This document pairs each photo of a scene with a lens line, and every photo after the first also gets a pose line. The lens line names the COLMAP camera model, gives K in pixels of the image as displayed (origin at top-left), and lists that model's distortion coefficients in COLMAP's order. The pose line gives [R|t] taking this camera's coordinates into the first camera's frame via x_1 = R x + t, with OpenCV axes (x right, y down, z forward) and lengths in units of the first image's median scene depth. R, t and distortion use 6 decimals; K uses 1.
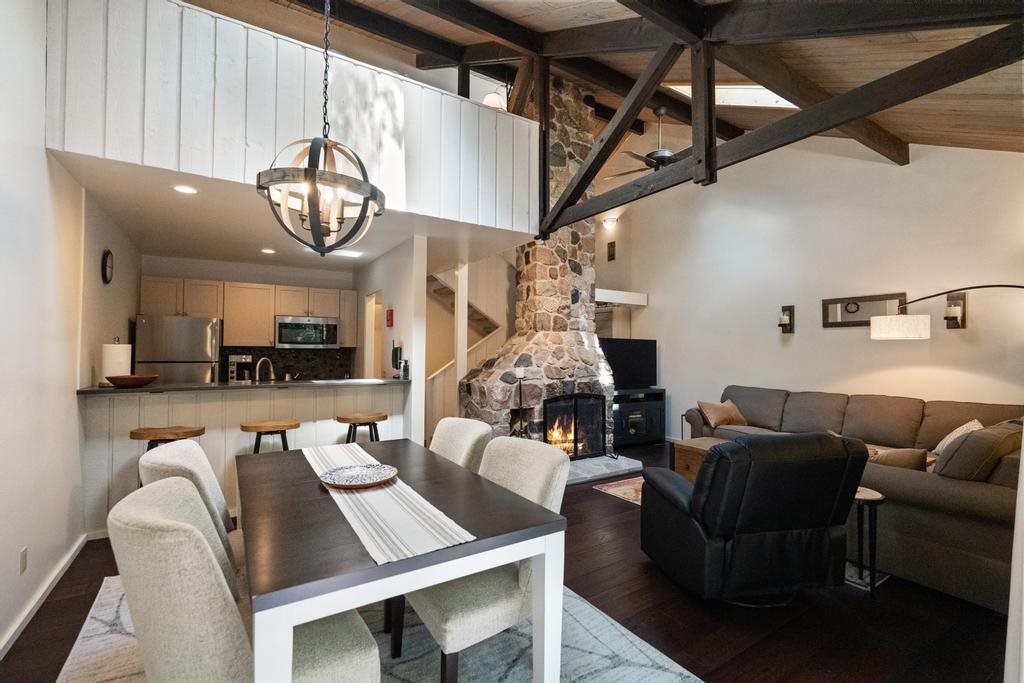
lens RADIAL K [[451.2, 0, 512.0], [0, 451.2, 341.5], [0, 0, 1]] dist [-0.000762, -0.000004]
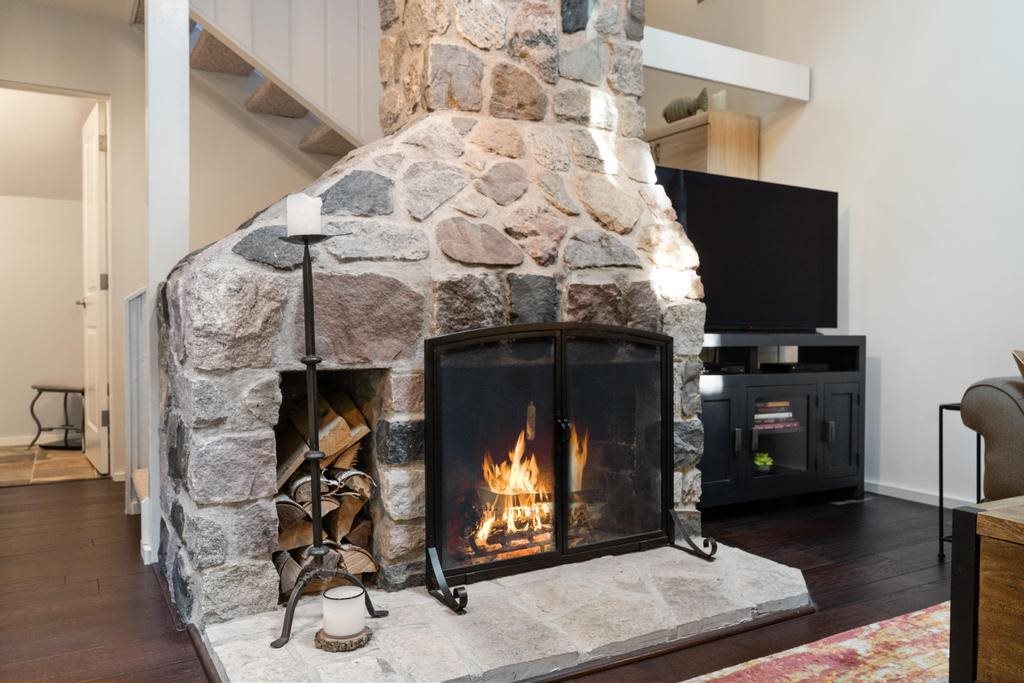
lens RADIAL K [[786.5, 0, 514.6], [0, 786.5, 340.6], [0, 0, 1]] dist [-0.002382, 0.000561]
pose [[0.999319, -0.001813, -0.036855, 0.126052], [0.003311, 0.999170, 0.040611, 0.102191], [0.036751, -0.040706, 0.998495, 0.501465]]
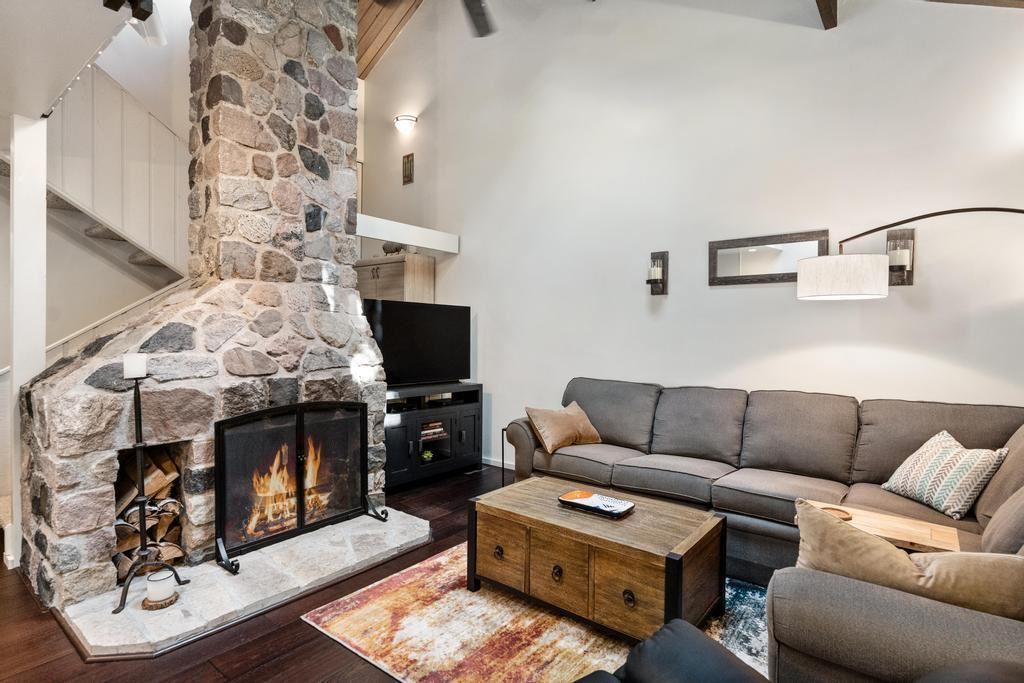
lens RADIAL K [[519.5, 0, 510.1], [0, 519.5, 337.6], [0, 0, 1]] dist [-0.001468, -0.000236]
pose [[0.944812, -0.001807, 0.327607, 0.166430], [-0.008737, 0.999490, 0.030709, 0.020967], [-0.327495, -0.031877, 0.944315, 0.361986]]
